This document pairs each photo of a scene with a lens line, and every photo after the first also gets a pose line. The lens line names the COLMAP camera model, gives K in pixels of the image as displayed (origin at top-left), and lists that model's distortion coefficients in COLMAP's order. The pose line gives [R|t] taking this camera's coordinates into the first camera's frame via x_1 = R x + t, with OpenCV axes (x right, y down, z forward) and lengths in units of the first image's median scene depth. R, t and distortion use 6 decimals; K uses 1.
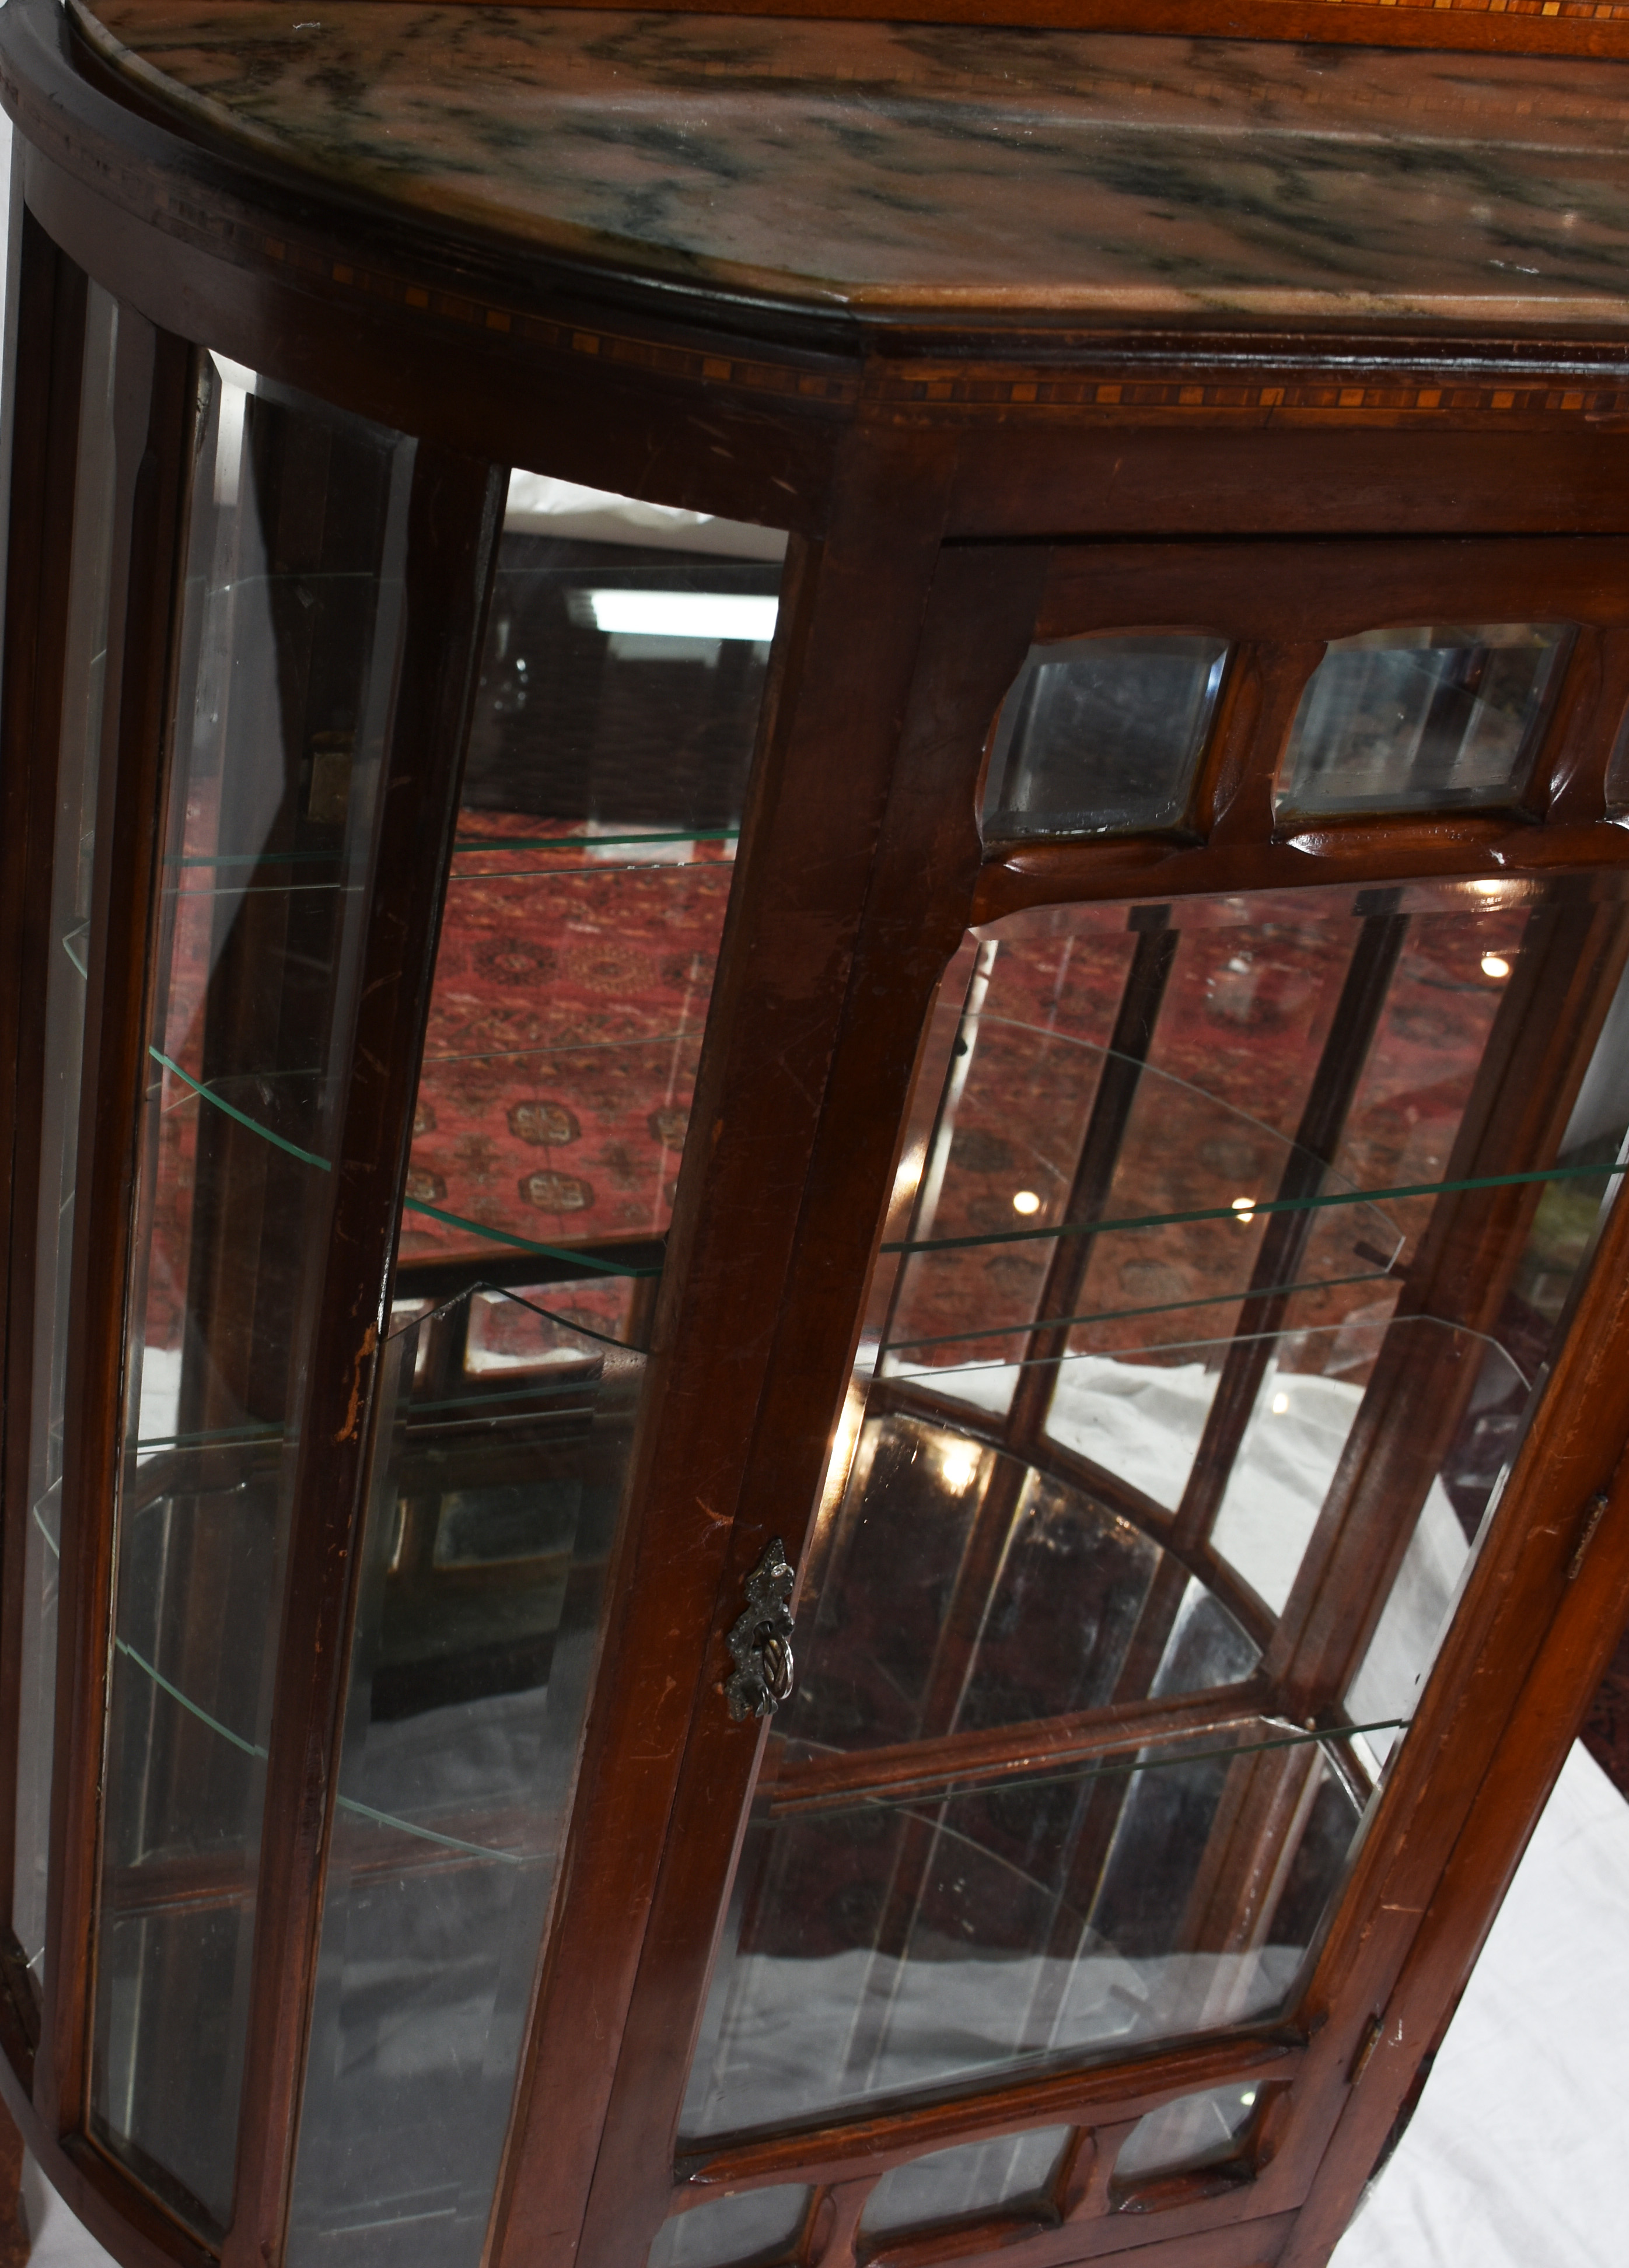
lens RADIAL K [[3323.8, 0, 814.5], [0, 3323.8, 1134.0], [0, 0, 1]] dist [-0.117321, -0.005626]
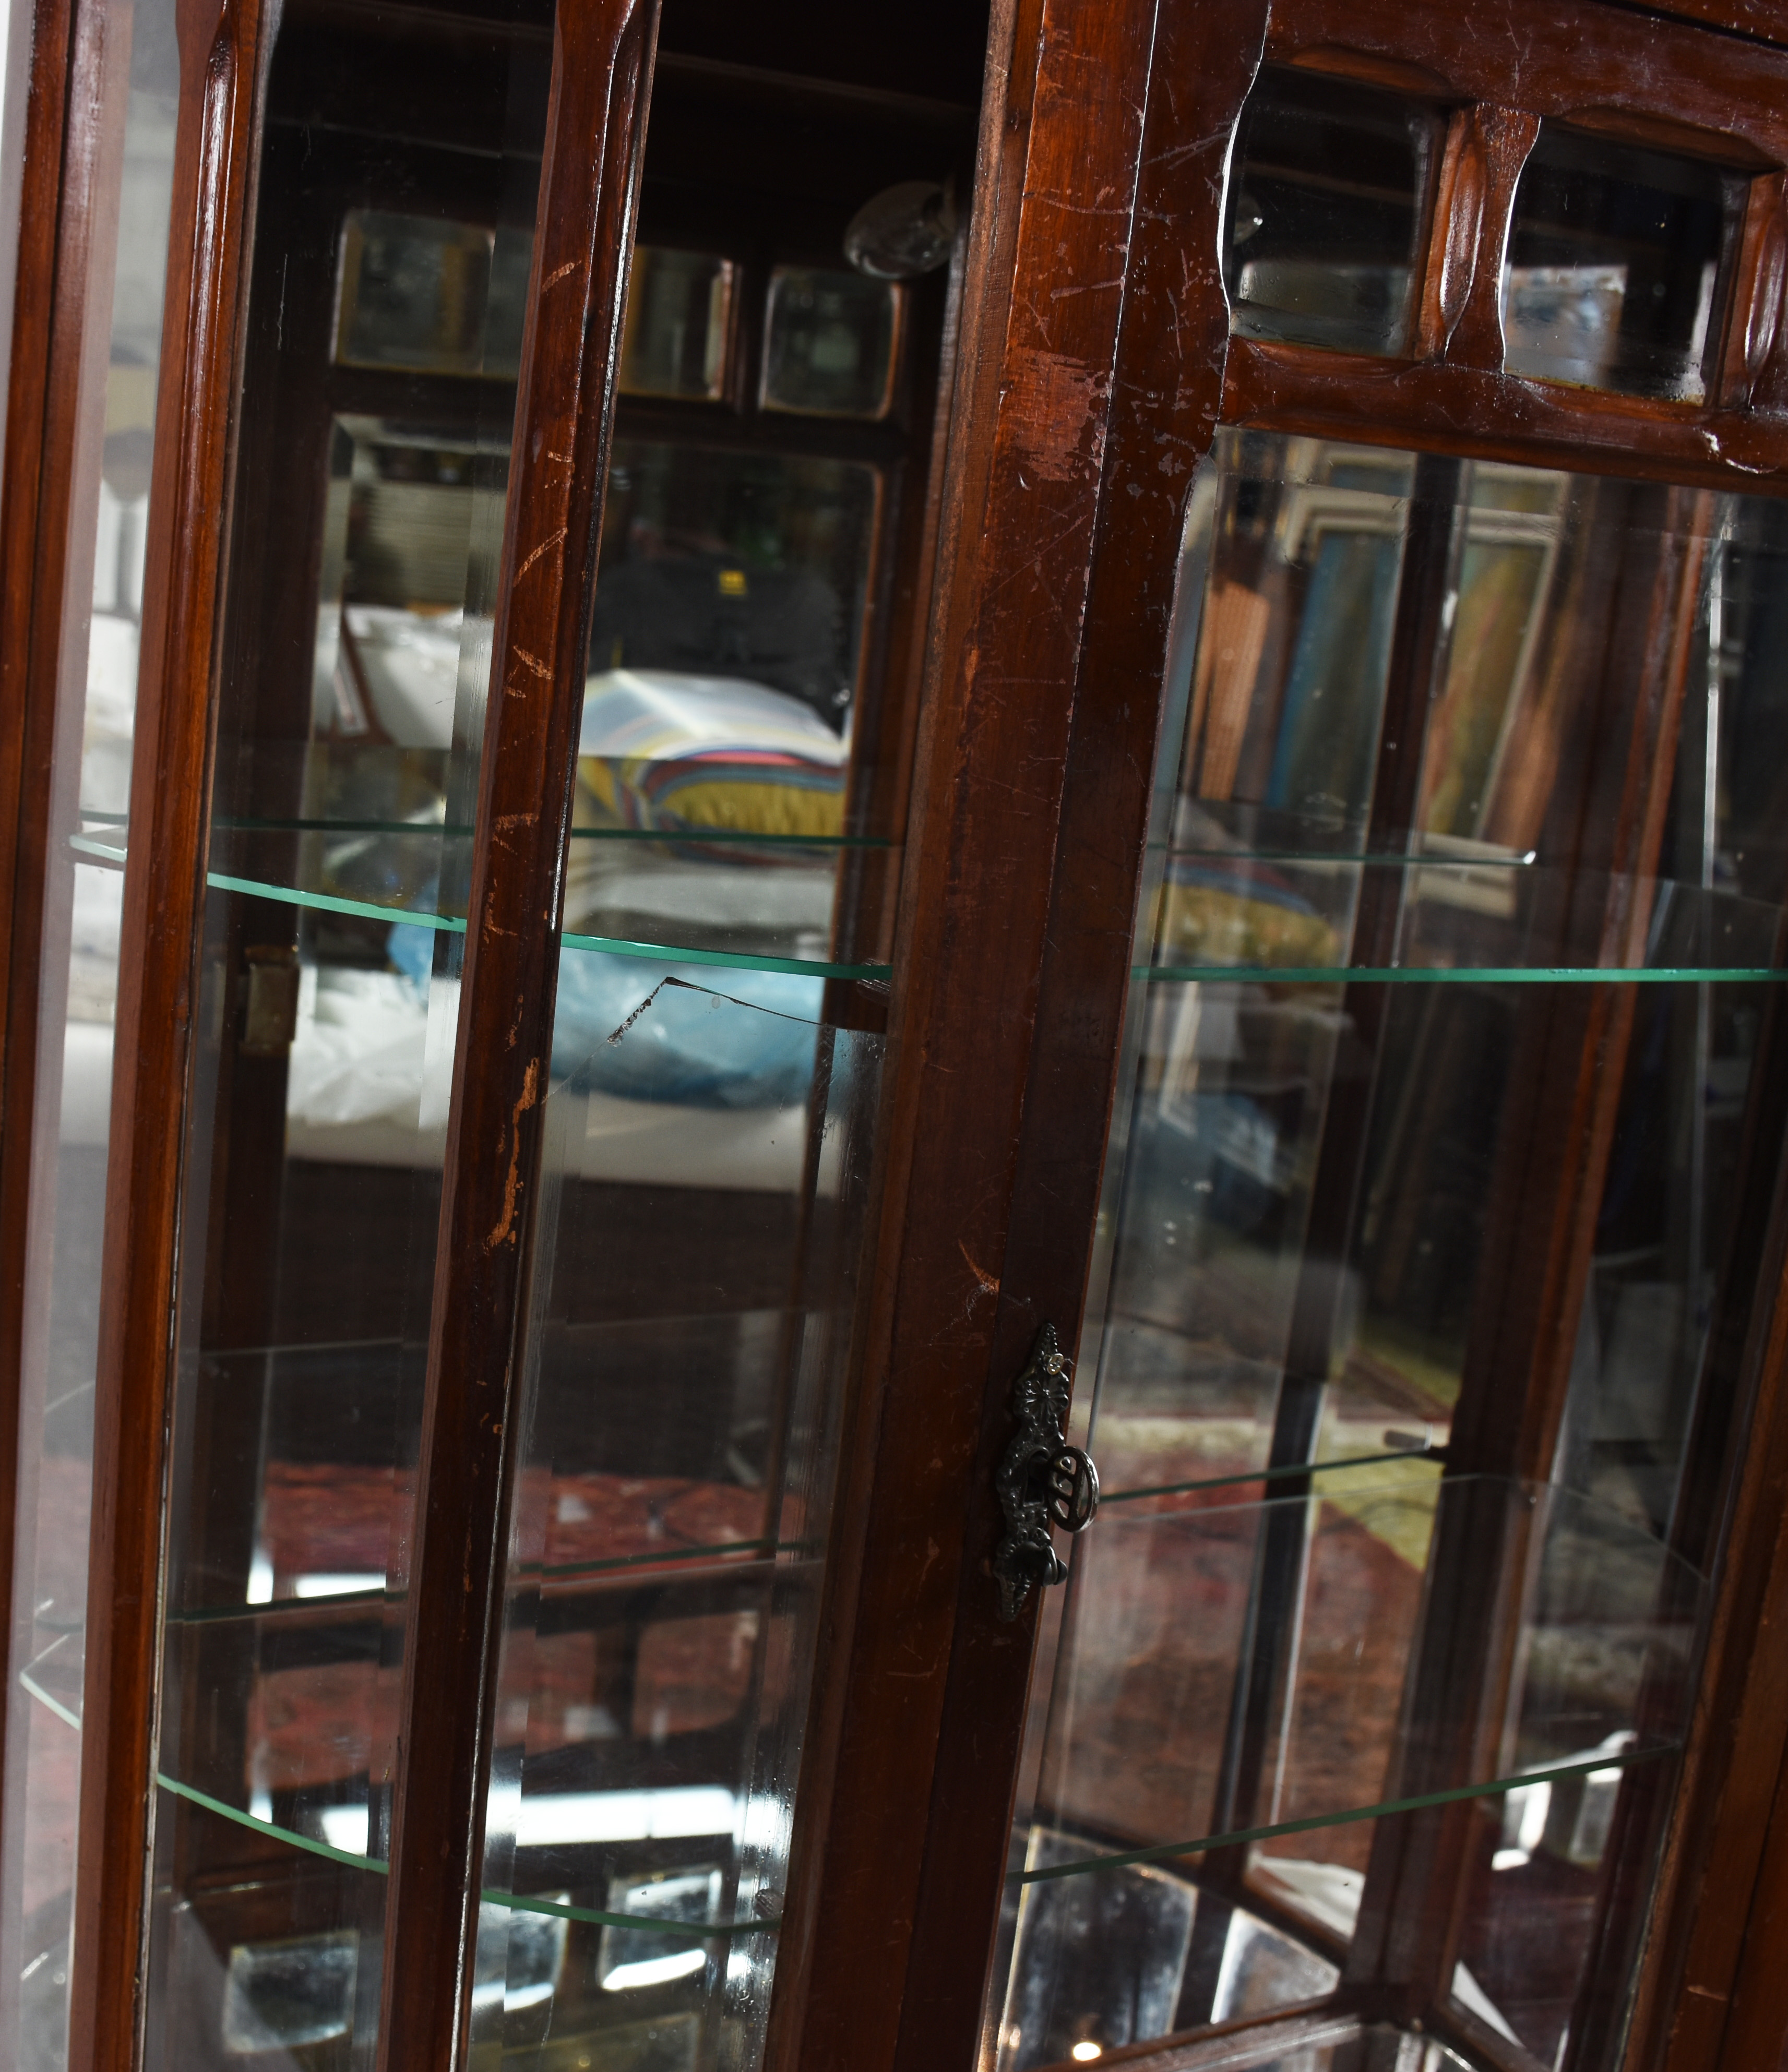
lens RADIAL K [[2832.3, 0, 760.4], [0, 2832.3, 1036.5], [0, 0, 1]] dist [-0.071798, 0.001244]
pose [[0.985329, -0.097020, 0.140405, -0.165795], [0.142944, 0.918623, -0.368373, 0.295252], [-0.093240, 0.383038, 0.919015, 0.347196]]
